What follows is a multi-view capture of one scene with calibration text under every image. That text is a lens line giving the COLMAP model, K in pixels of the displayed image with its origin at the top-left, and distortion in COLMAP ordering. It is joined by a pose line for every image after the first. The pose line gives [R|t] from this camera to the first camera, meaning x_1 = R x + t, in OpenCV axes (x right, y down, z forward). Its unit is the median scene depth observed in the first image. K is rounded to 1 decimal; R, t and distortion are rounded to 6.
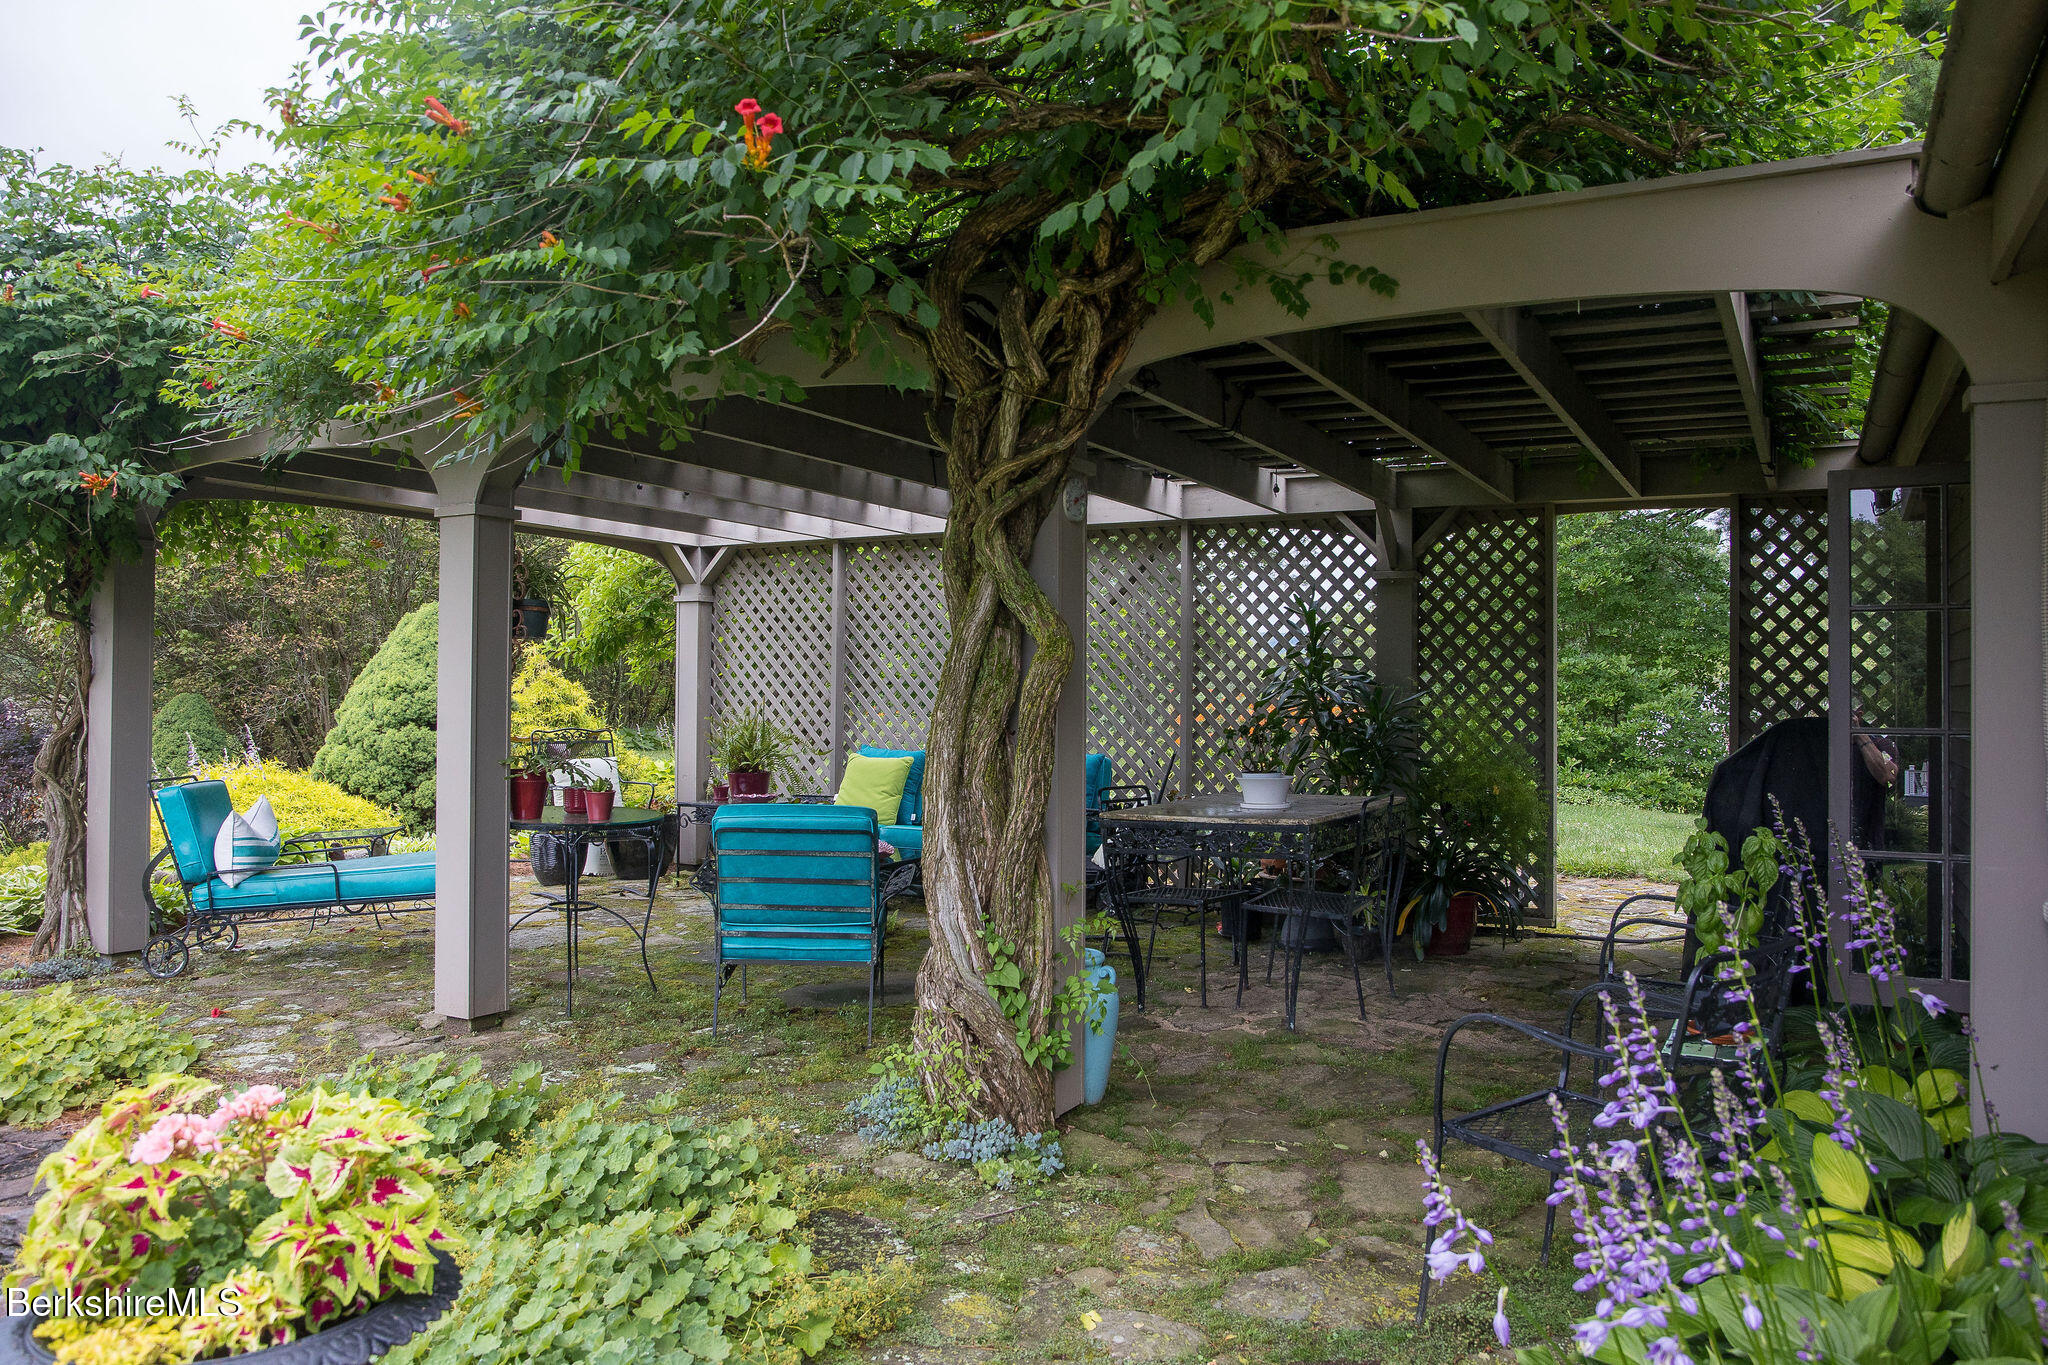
lens RADIAL K [[1502.8, 0, 1024.0], [0, 1502.8, 682.5], [0, 0, 1]] dist [-0.105523, 0.091992]
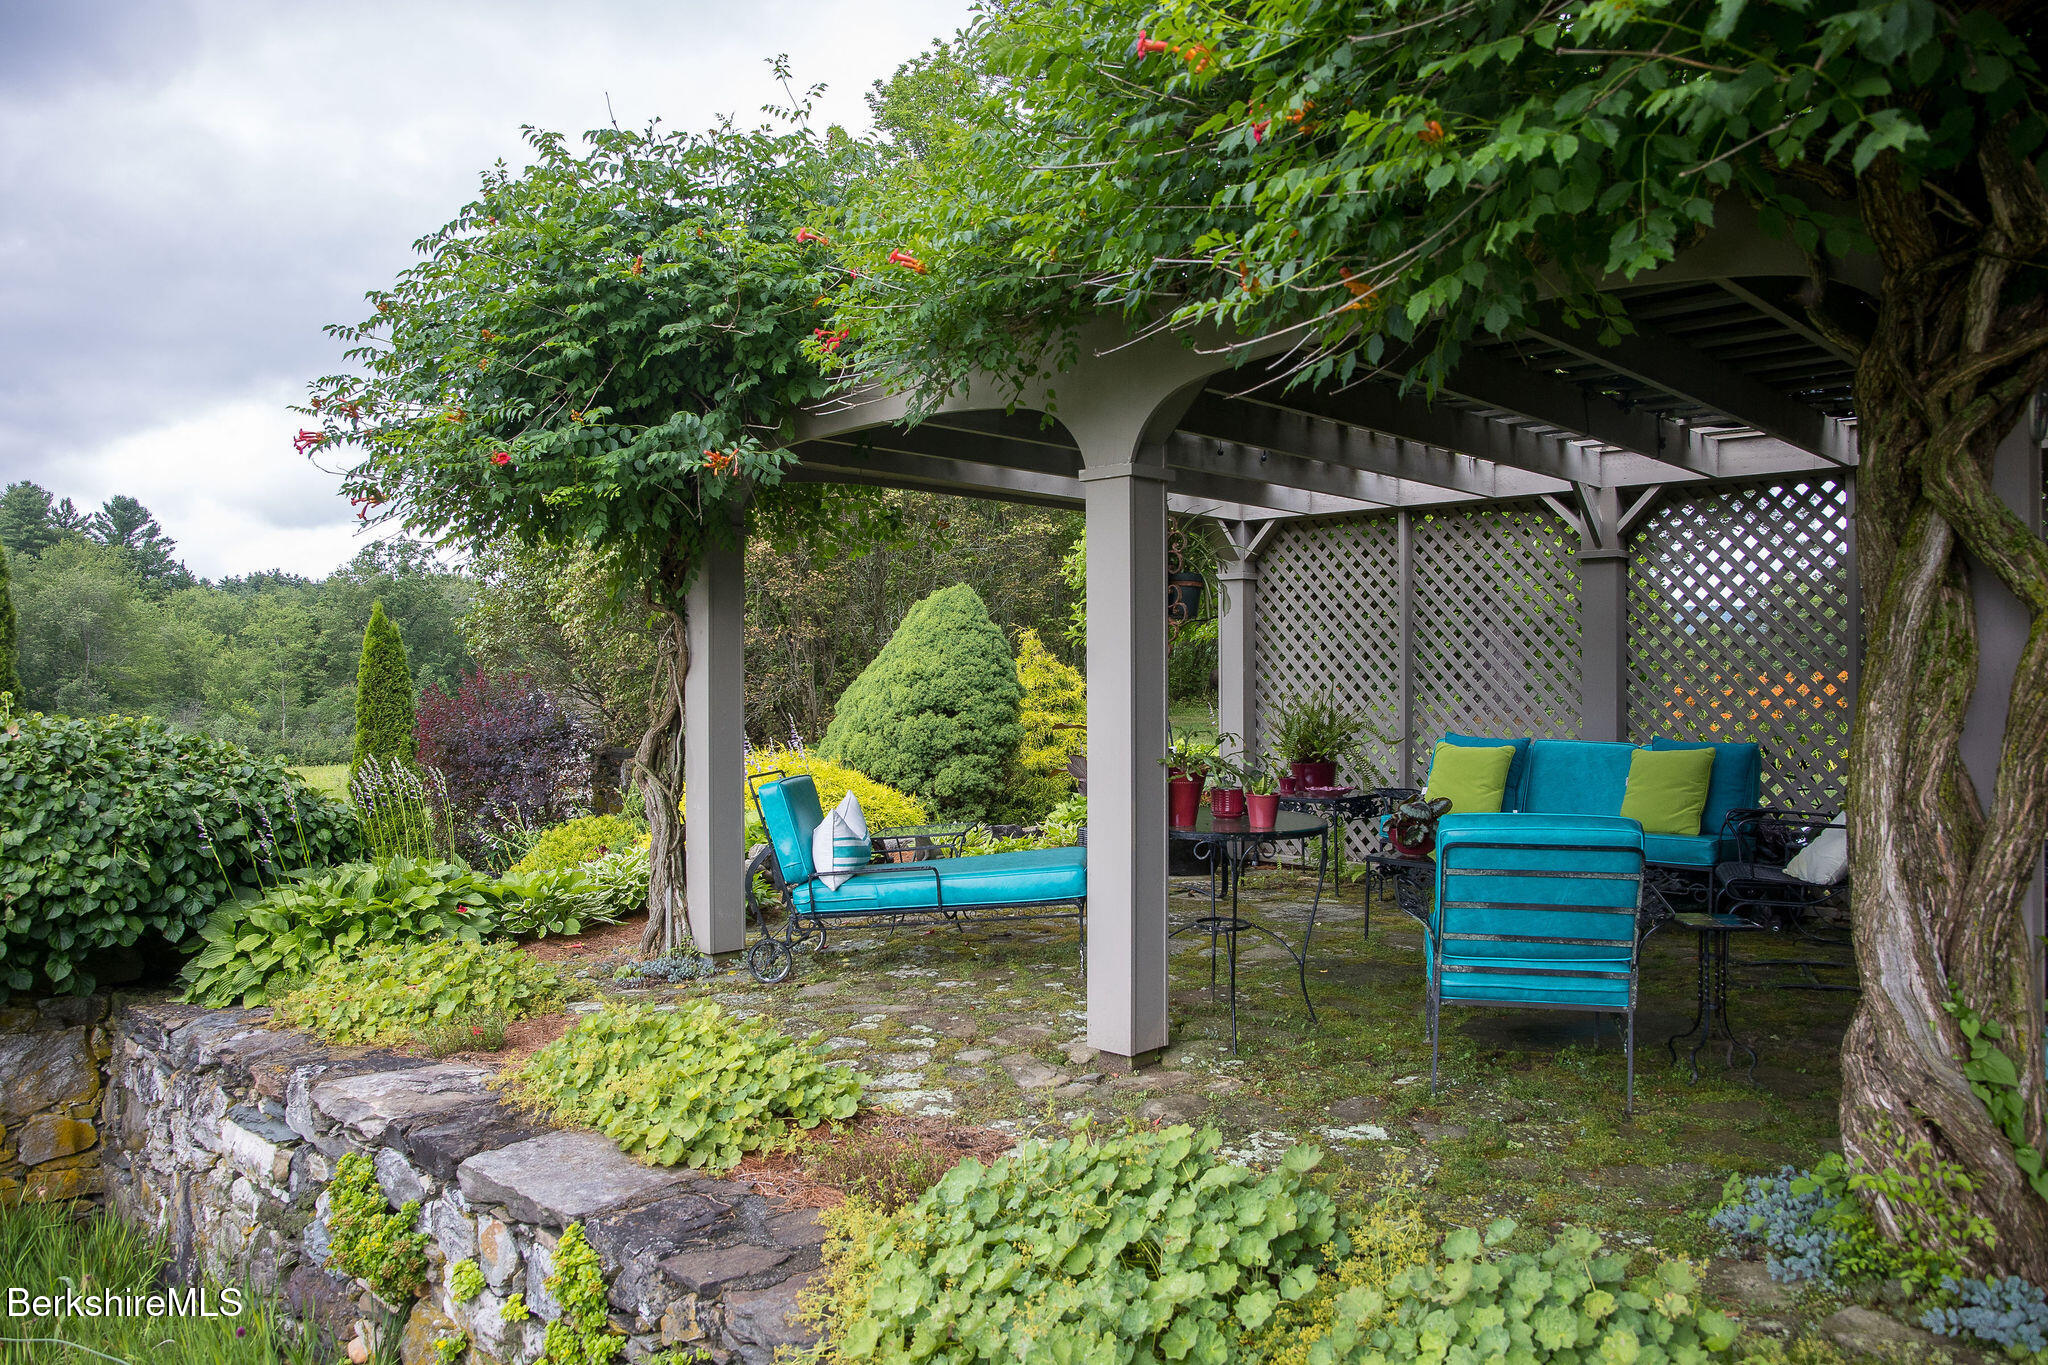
lens RADIAL K [[1428.9, 0, 997.9], [0, 1428.9, 676.1], [0, 0, 1]] dist [-0.113694, 0.097765]
pose [[0.962622, -0.011310, -0.270611, -0.190974], [0.013692, 0.999882, 0.006913, -0.002781], [0.270501, -0.010360, 0.962664, 0.151104]]
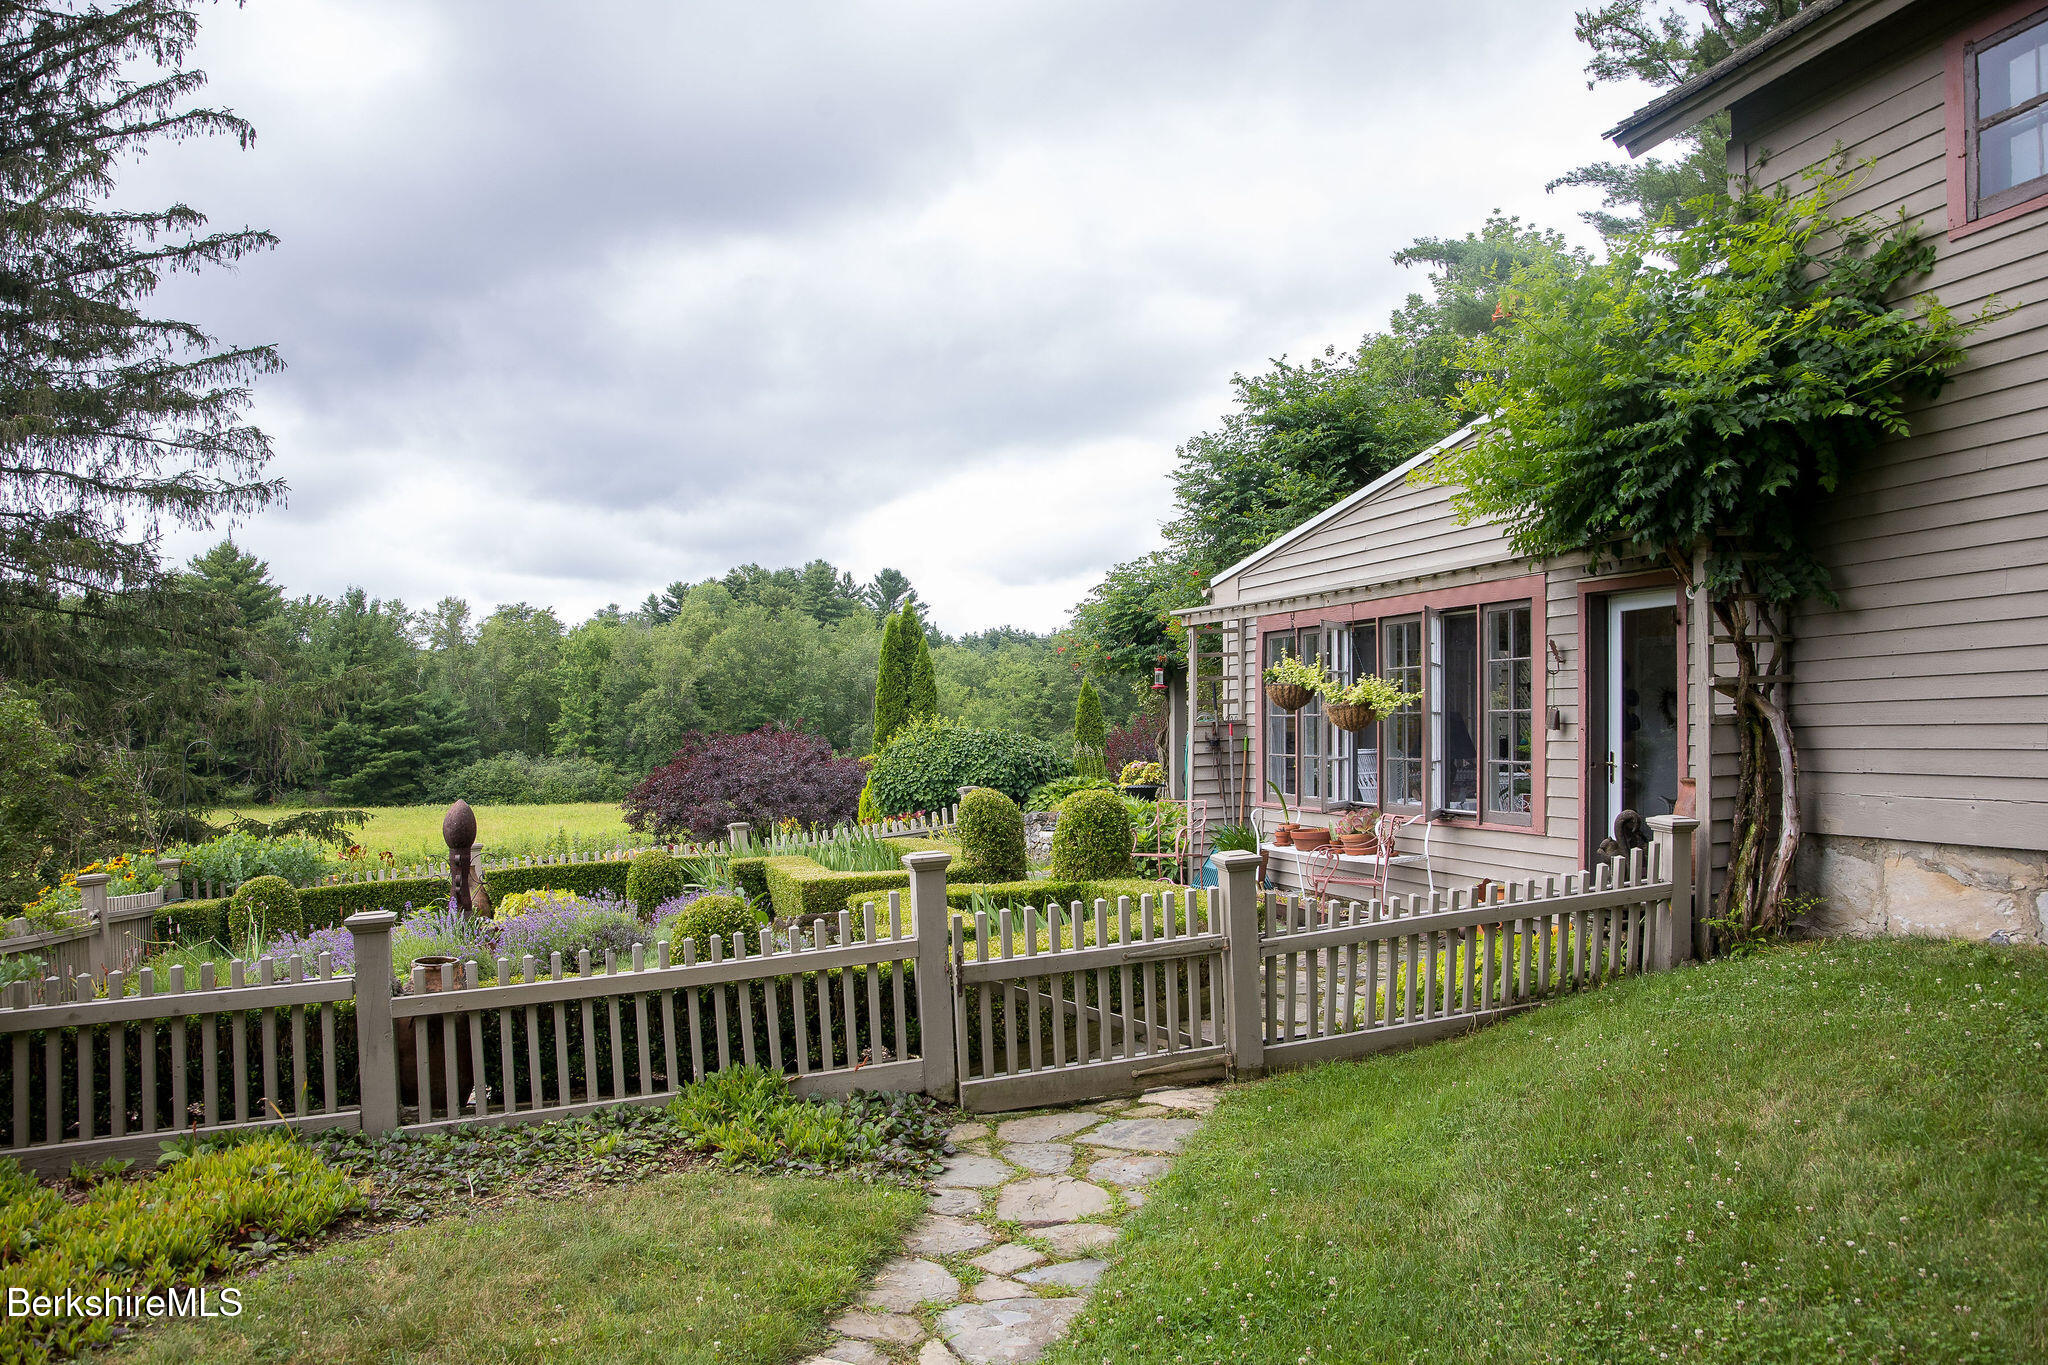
lens RADIAL K [[1502.8, 0, 1024.0], [0, 1502.8, 682.5], [0, 0, 1]] dist [-0.105523, 0.091992]
pose [[0.739641, -0.027278, -0.672449, 1.290013], [0.011781, 0.999550, -0.027589, 0.016413], [0.672899, 0.012483, 0.739629, -1.586718]]
